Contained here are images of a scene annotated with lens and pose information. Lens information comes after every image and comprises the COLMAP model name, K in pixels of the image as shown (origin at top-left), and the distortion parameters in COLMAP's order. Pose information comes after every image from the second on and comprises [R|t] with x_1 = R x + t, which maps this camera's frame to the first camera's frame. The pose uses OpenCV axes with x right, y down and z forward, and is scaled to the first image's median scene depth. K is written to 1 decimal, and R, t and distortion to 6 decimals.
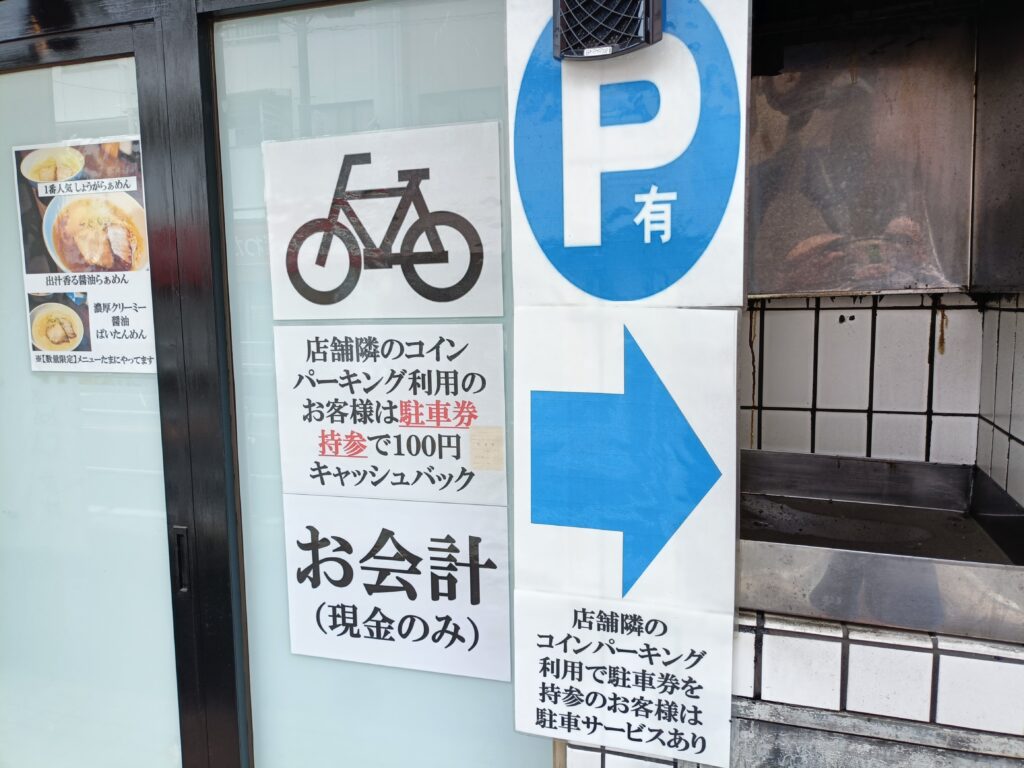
lens RADIAL K [[758.4, 0, 514.8], [0, 758.4, 379.9], [0, 0, 1]] dist [0.027050, -0.005533]
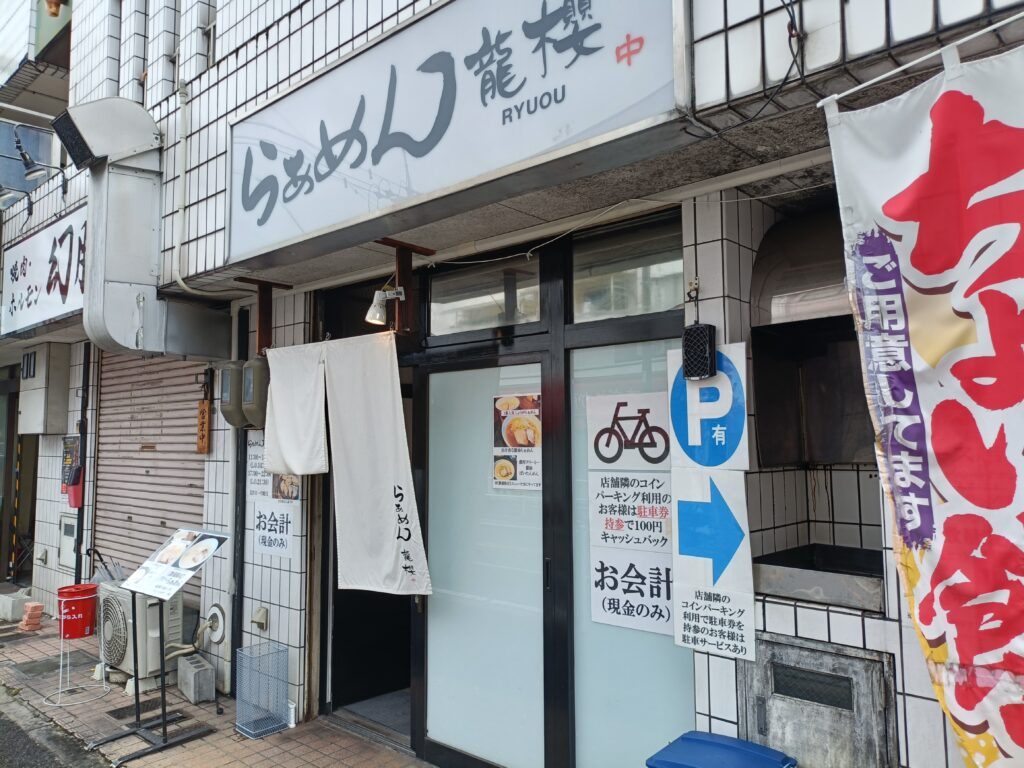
lens RADIAL K [[758.4, 0, 512.0], [0, 758.4, 382.0], [0, 0, 1]] dist [0.027050, -0.005533]
pose [[0.901076, -0.024512, -0.432969, 0.523315], [-0.054233, 0.984194, -0.168585, 0.068616], [0.430258, 0.175389, 0.885504, -1.304203]]
